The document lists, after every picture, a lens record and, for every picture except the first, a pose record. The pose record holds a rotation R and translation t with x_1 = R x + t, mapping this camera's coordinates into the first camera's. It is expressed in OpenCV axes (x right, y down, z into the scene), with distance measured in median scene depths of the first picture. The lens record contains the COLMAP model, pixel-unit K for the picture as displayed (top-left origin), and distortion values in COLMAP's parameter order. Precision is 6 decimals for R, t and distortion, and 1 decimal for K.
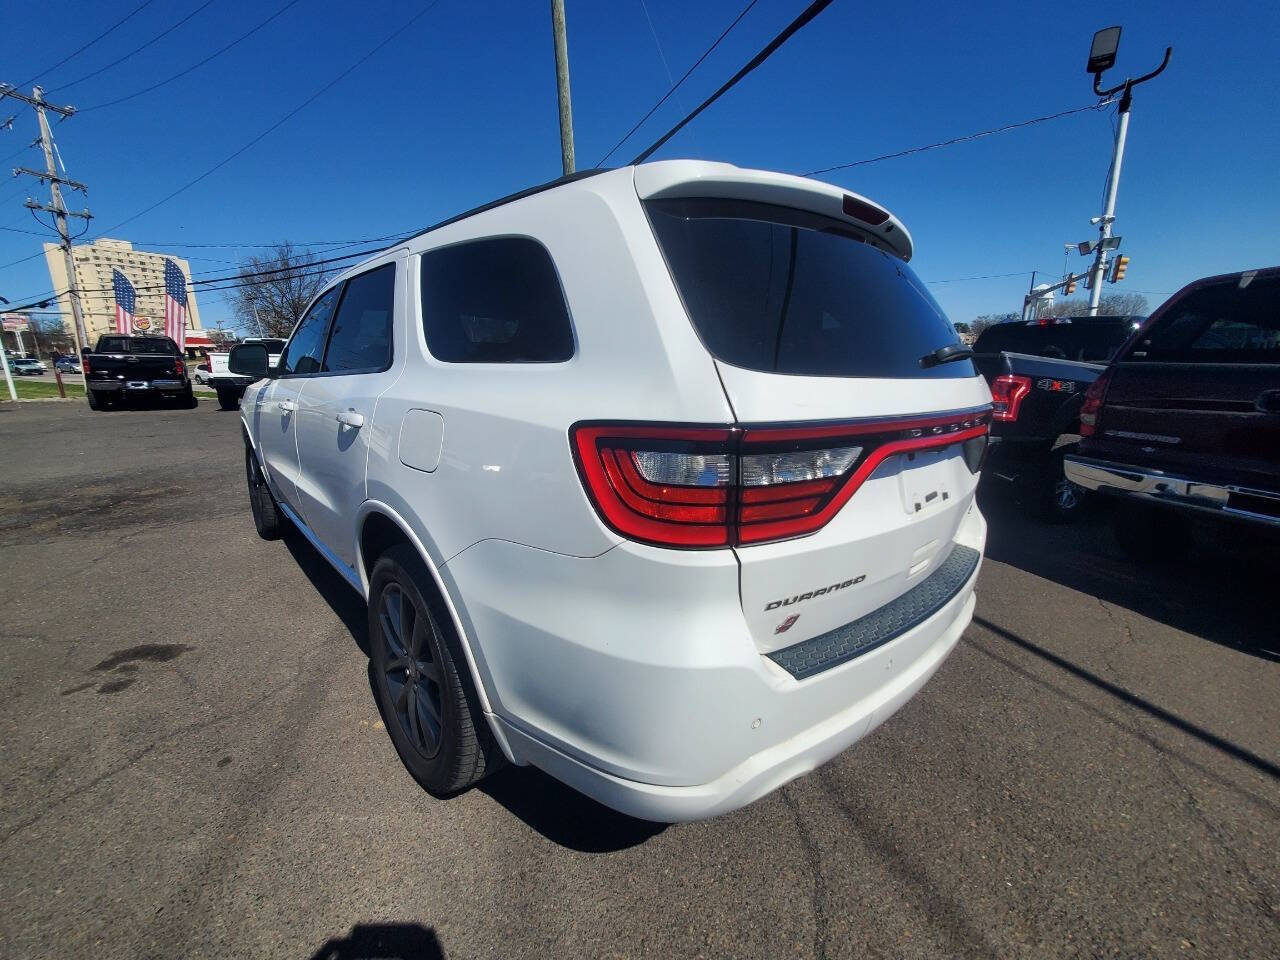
lens RADIAL K [[531.1, 0, 636.3], [0, 531.1, 482.7], [0, 0, 1]] dist [-0.002460, 0.000048]
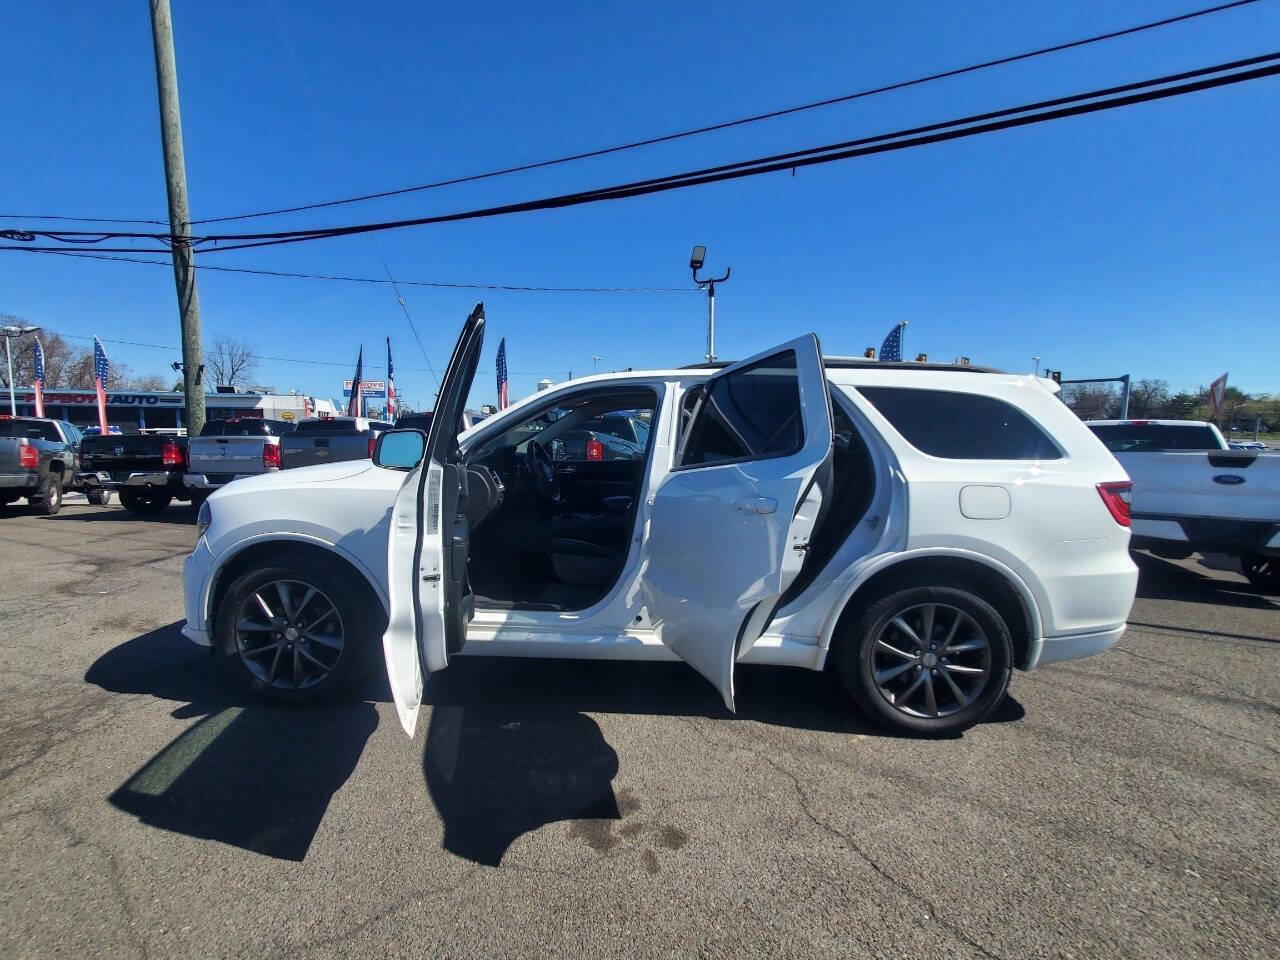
lens RADIAL K [[531.1, 0, 636.3], [0, 531.1, 482.7], [0, 0, 1]] dist [-0.002460, 0.000048]
pose [[0.699092, -0.051538, 0.713172, -1.621674], [0.150951, 0.985557, -0.076749, -0.121706], [-0.698917, 0.161309, 0.696775, 0.360449]]
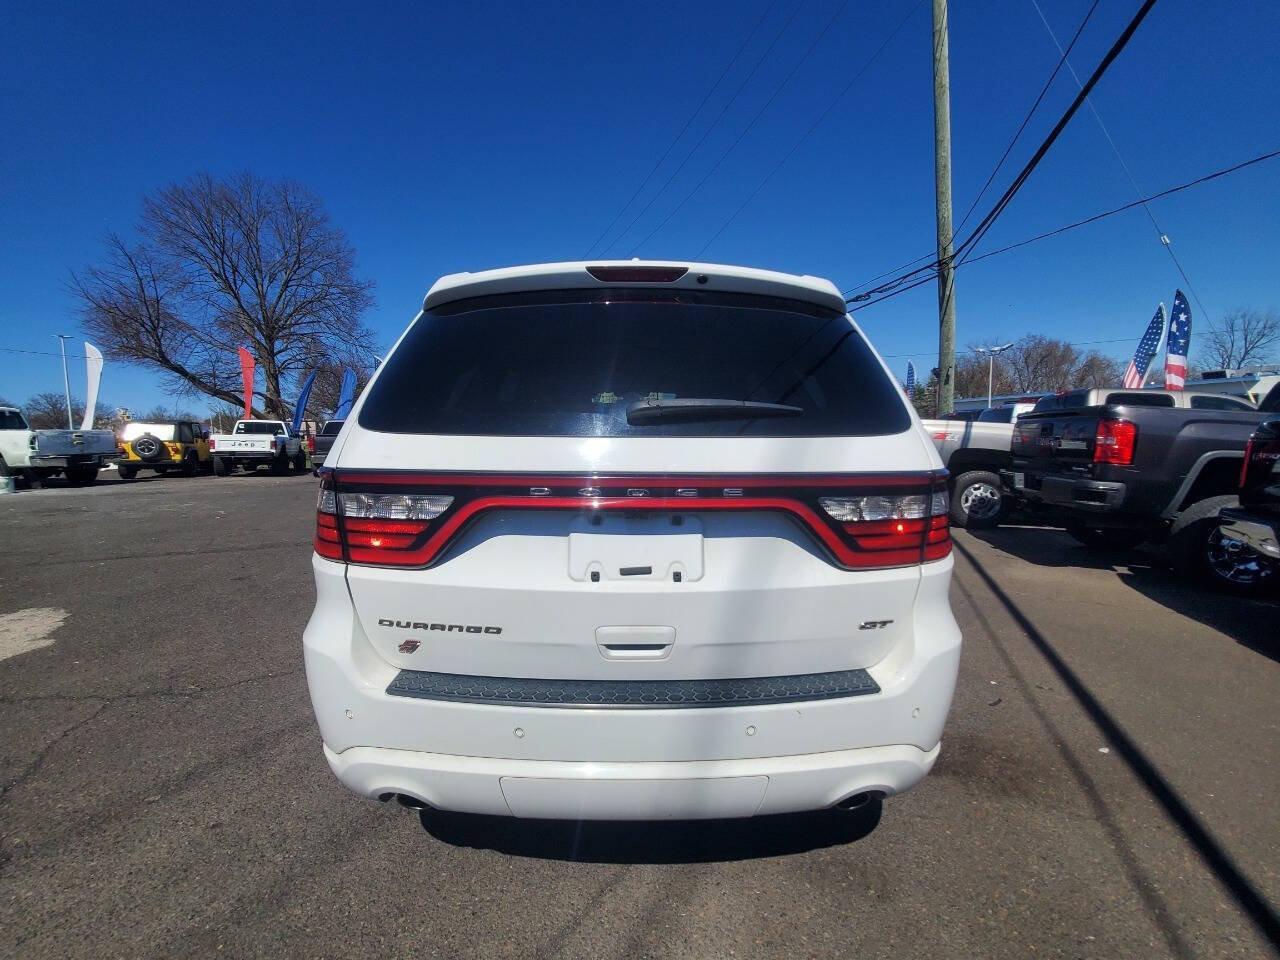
lens RADIAL K [[531.1, 0, 643.4], [0, 531.1, 484.8], [0, 0, 1]] dist [0.000233, -0.000167]
pose [[0.756024, 0.053128, -0.652384, 0.732164], [-0.136556, 0.987571, -0.077826, -0.030852], [0.640140, 0.147925, 0.753882, 0.212995]]
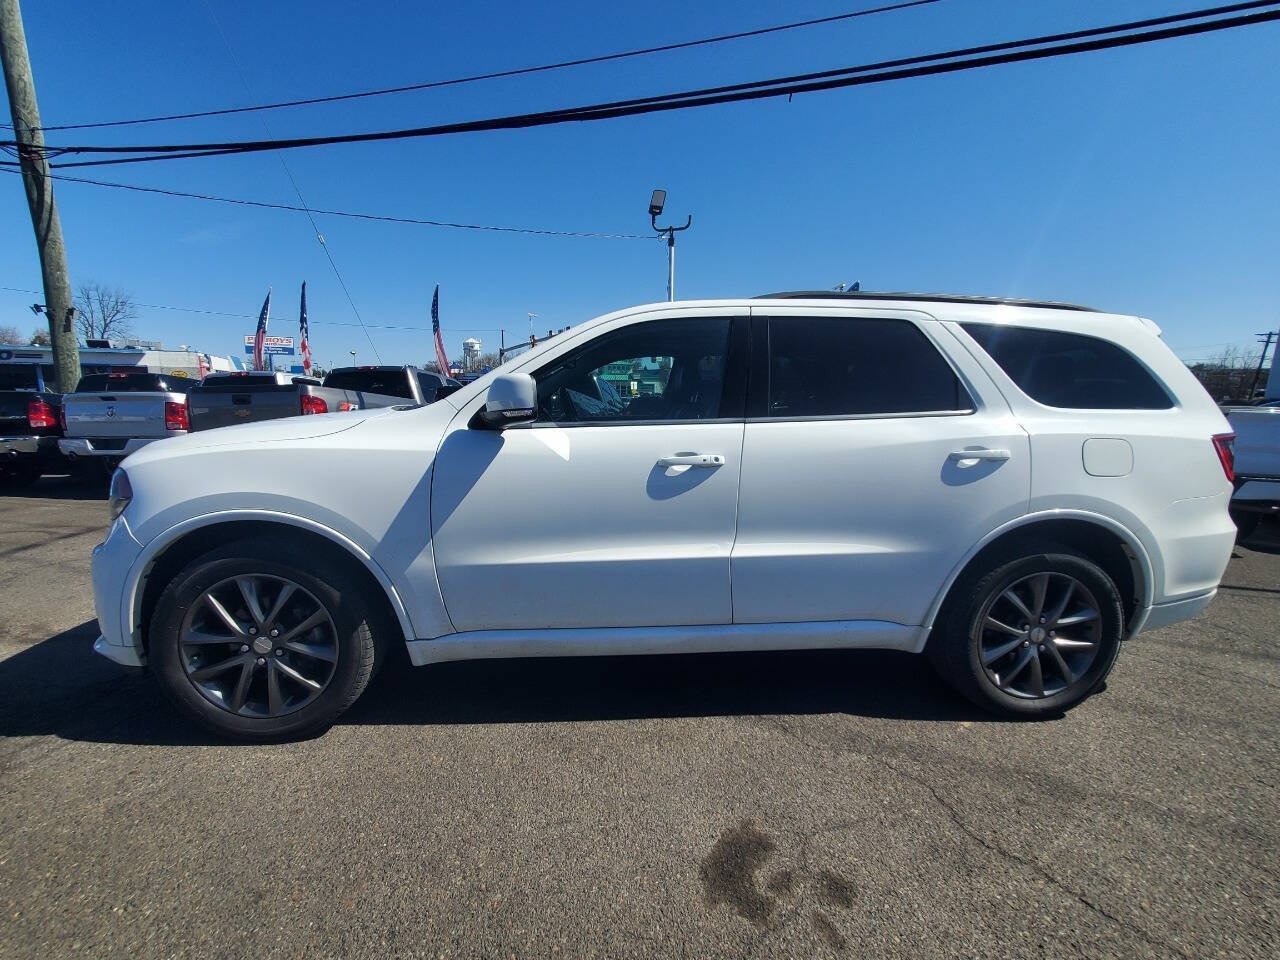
lens RADIAL K [[533.0, 0, 634.9], [0, 533.0, 480.3], [0, 0, 1]] dist [-0.000258, -0.000655]
pose [[0.605798, -0.109063, 0.788108, -1.626466], [0.168508, 0.985676, 0.006875, -0.169958], [-0.777569, 0.128638, 0.615498, 0.729255]]
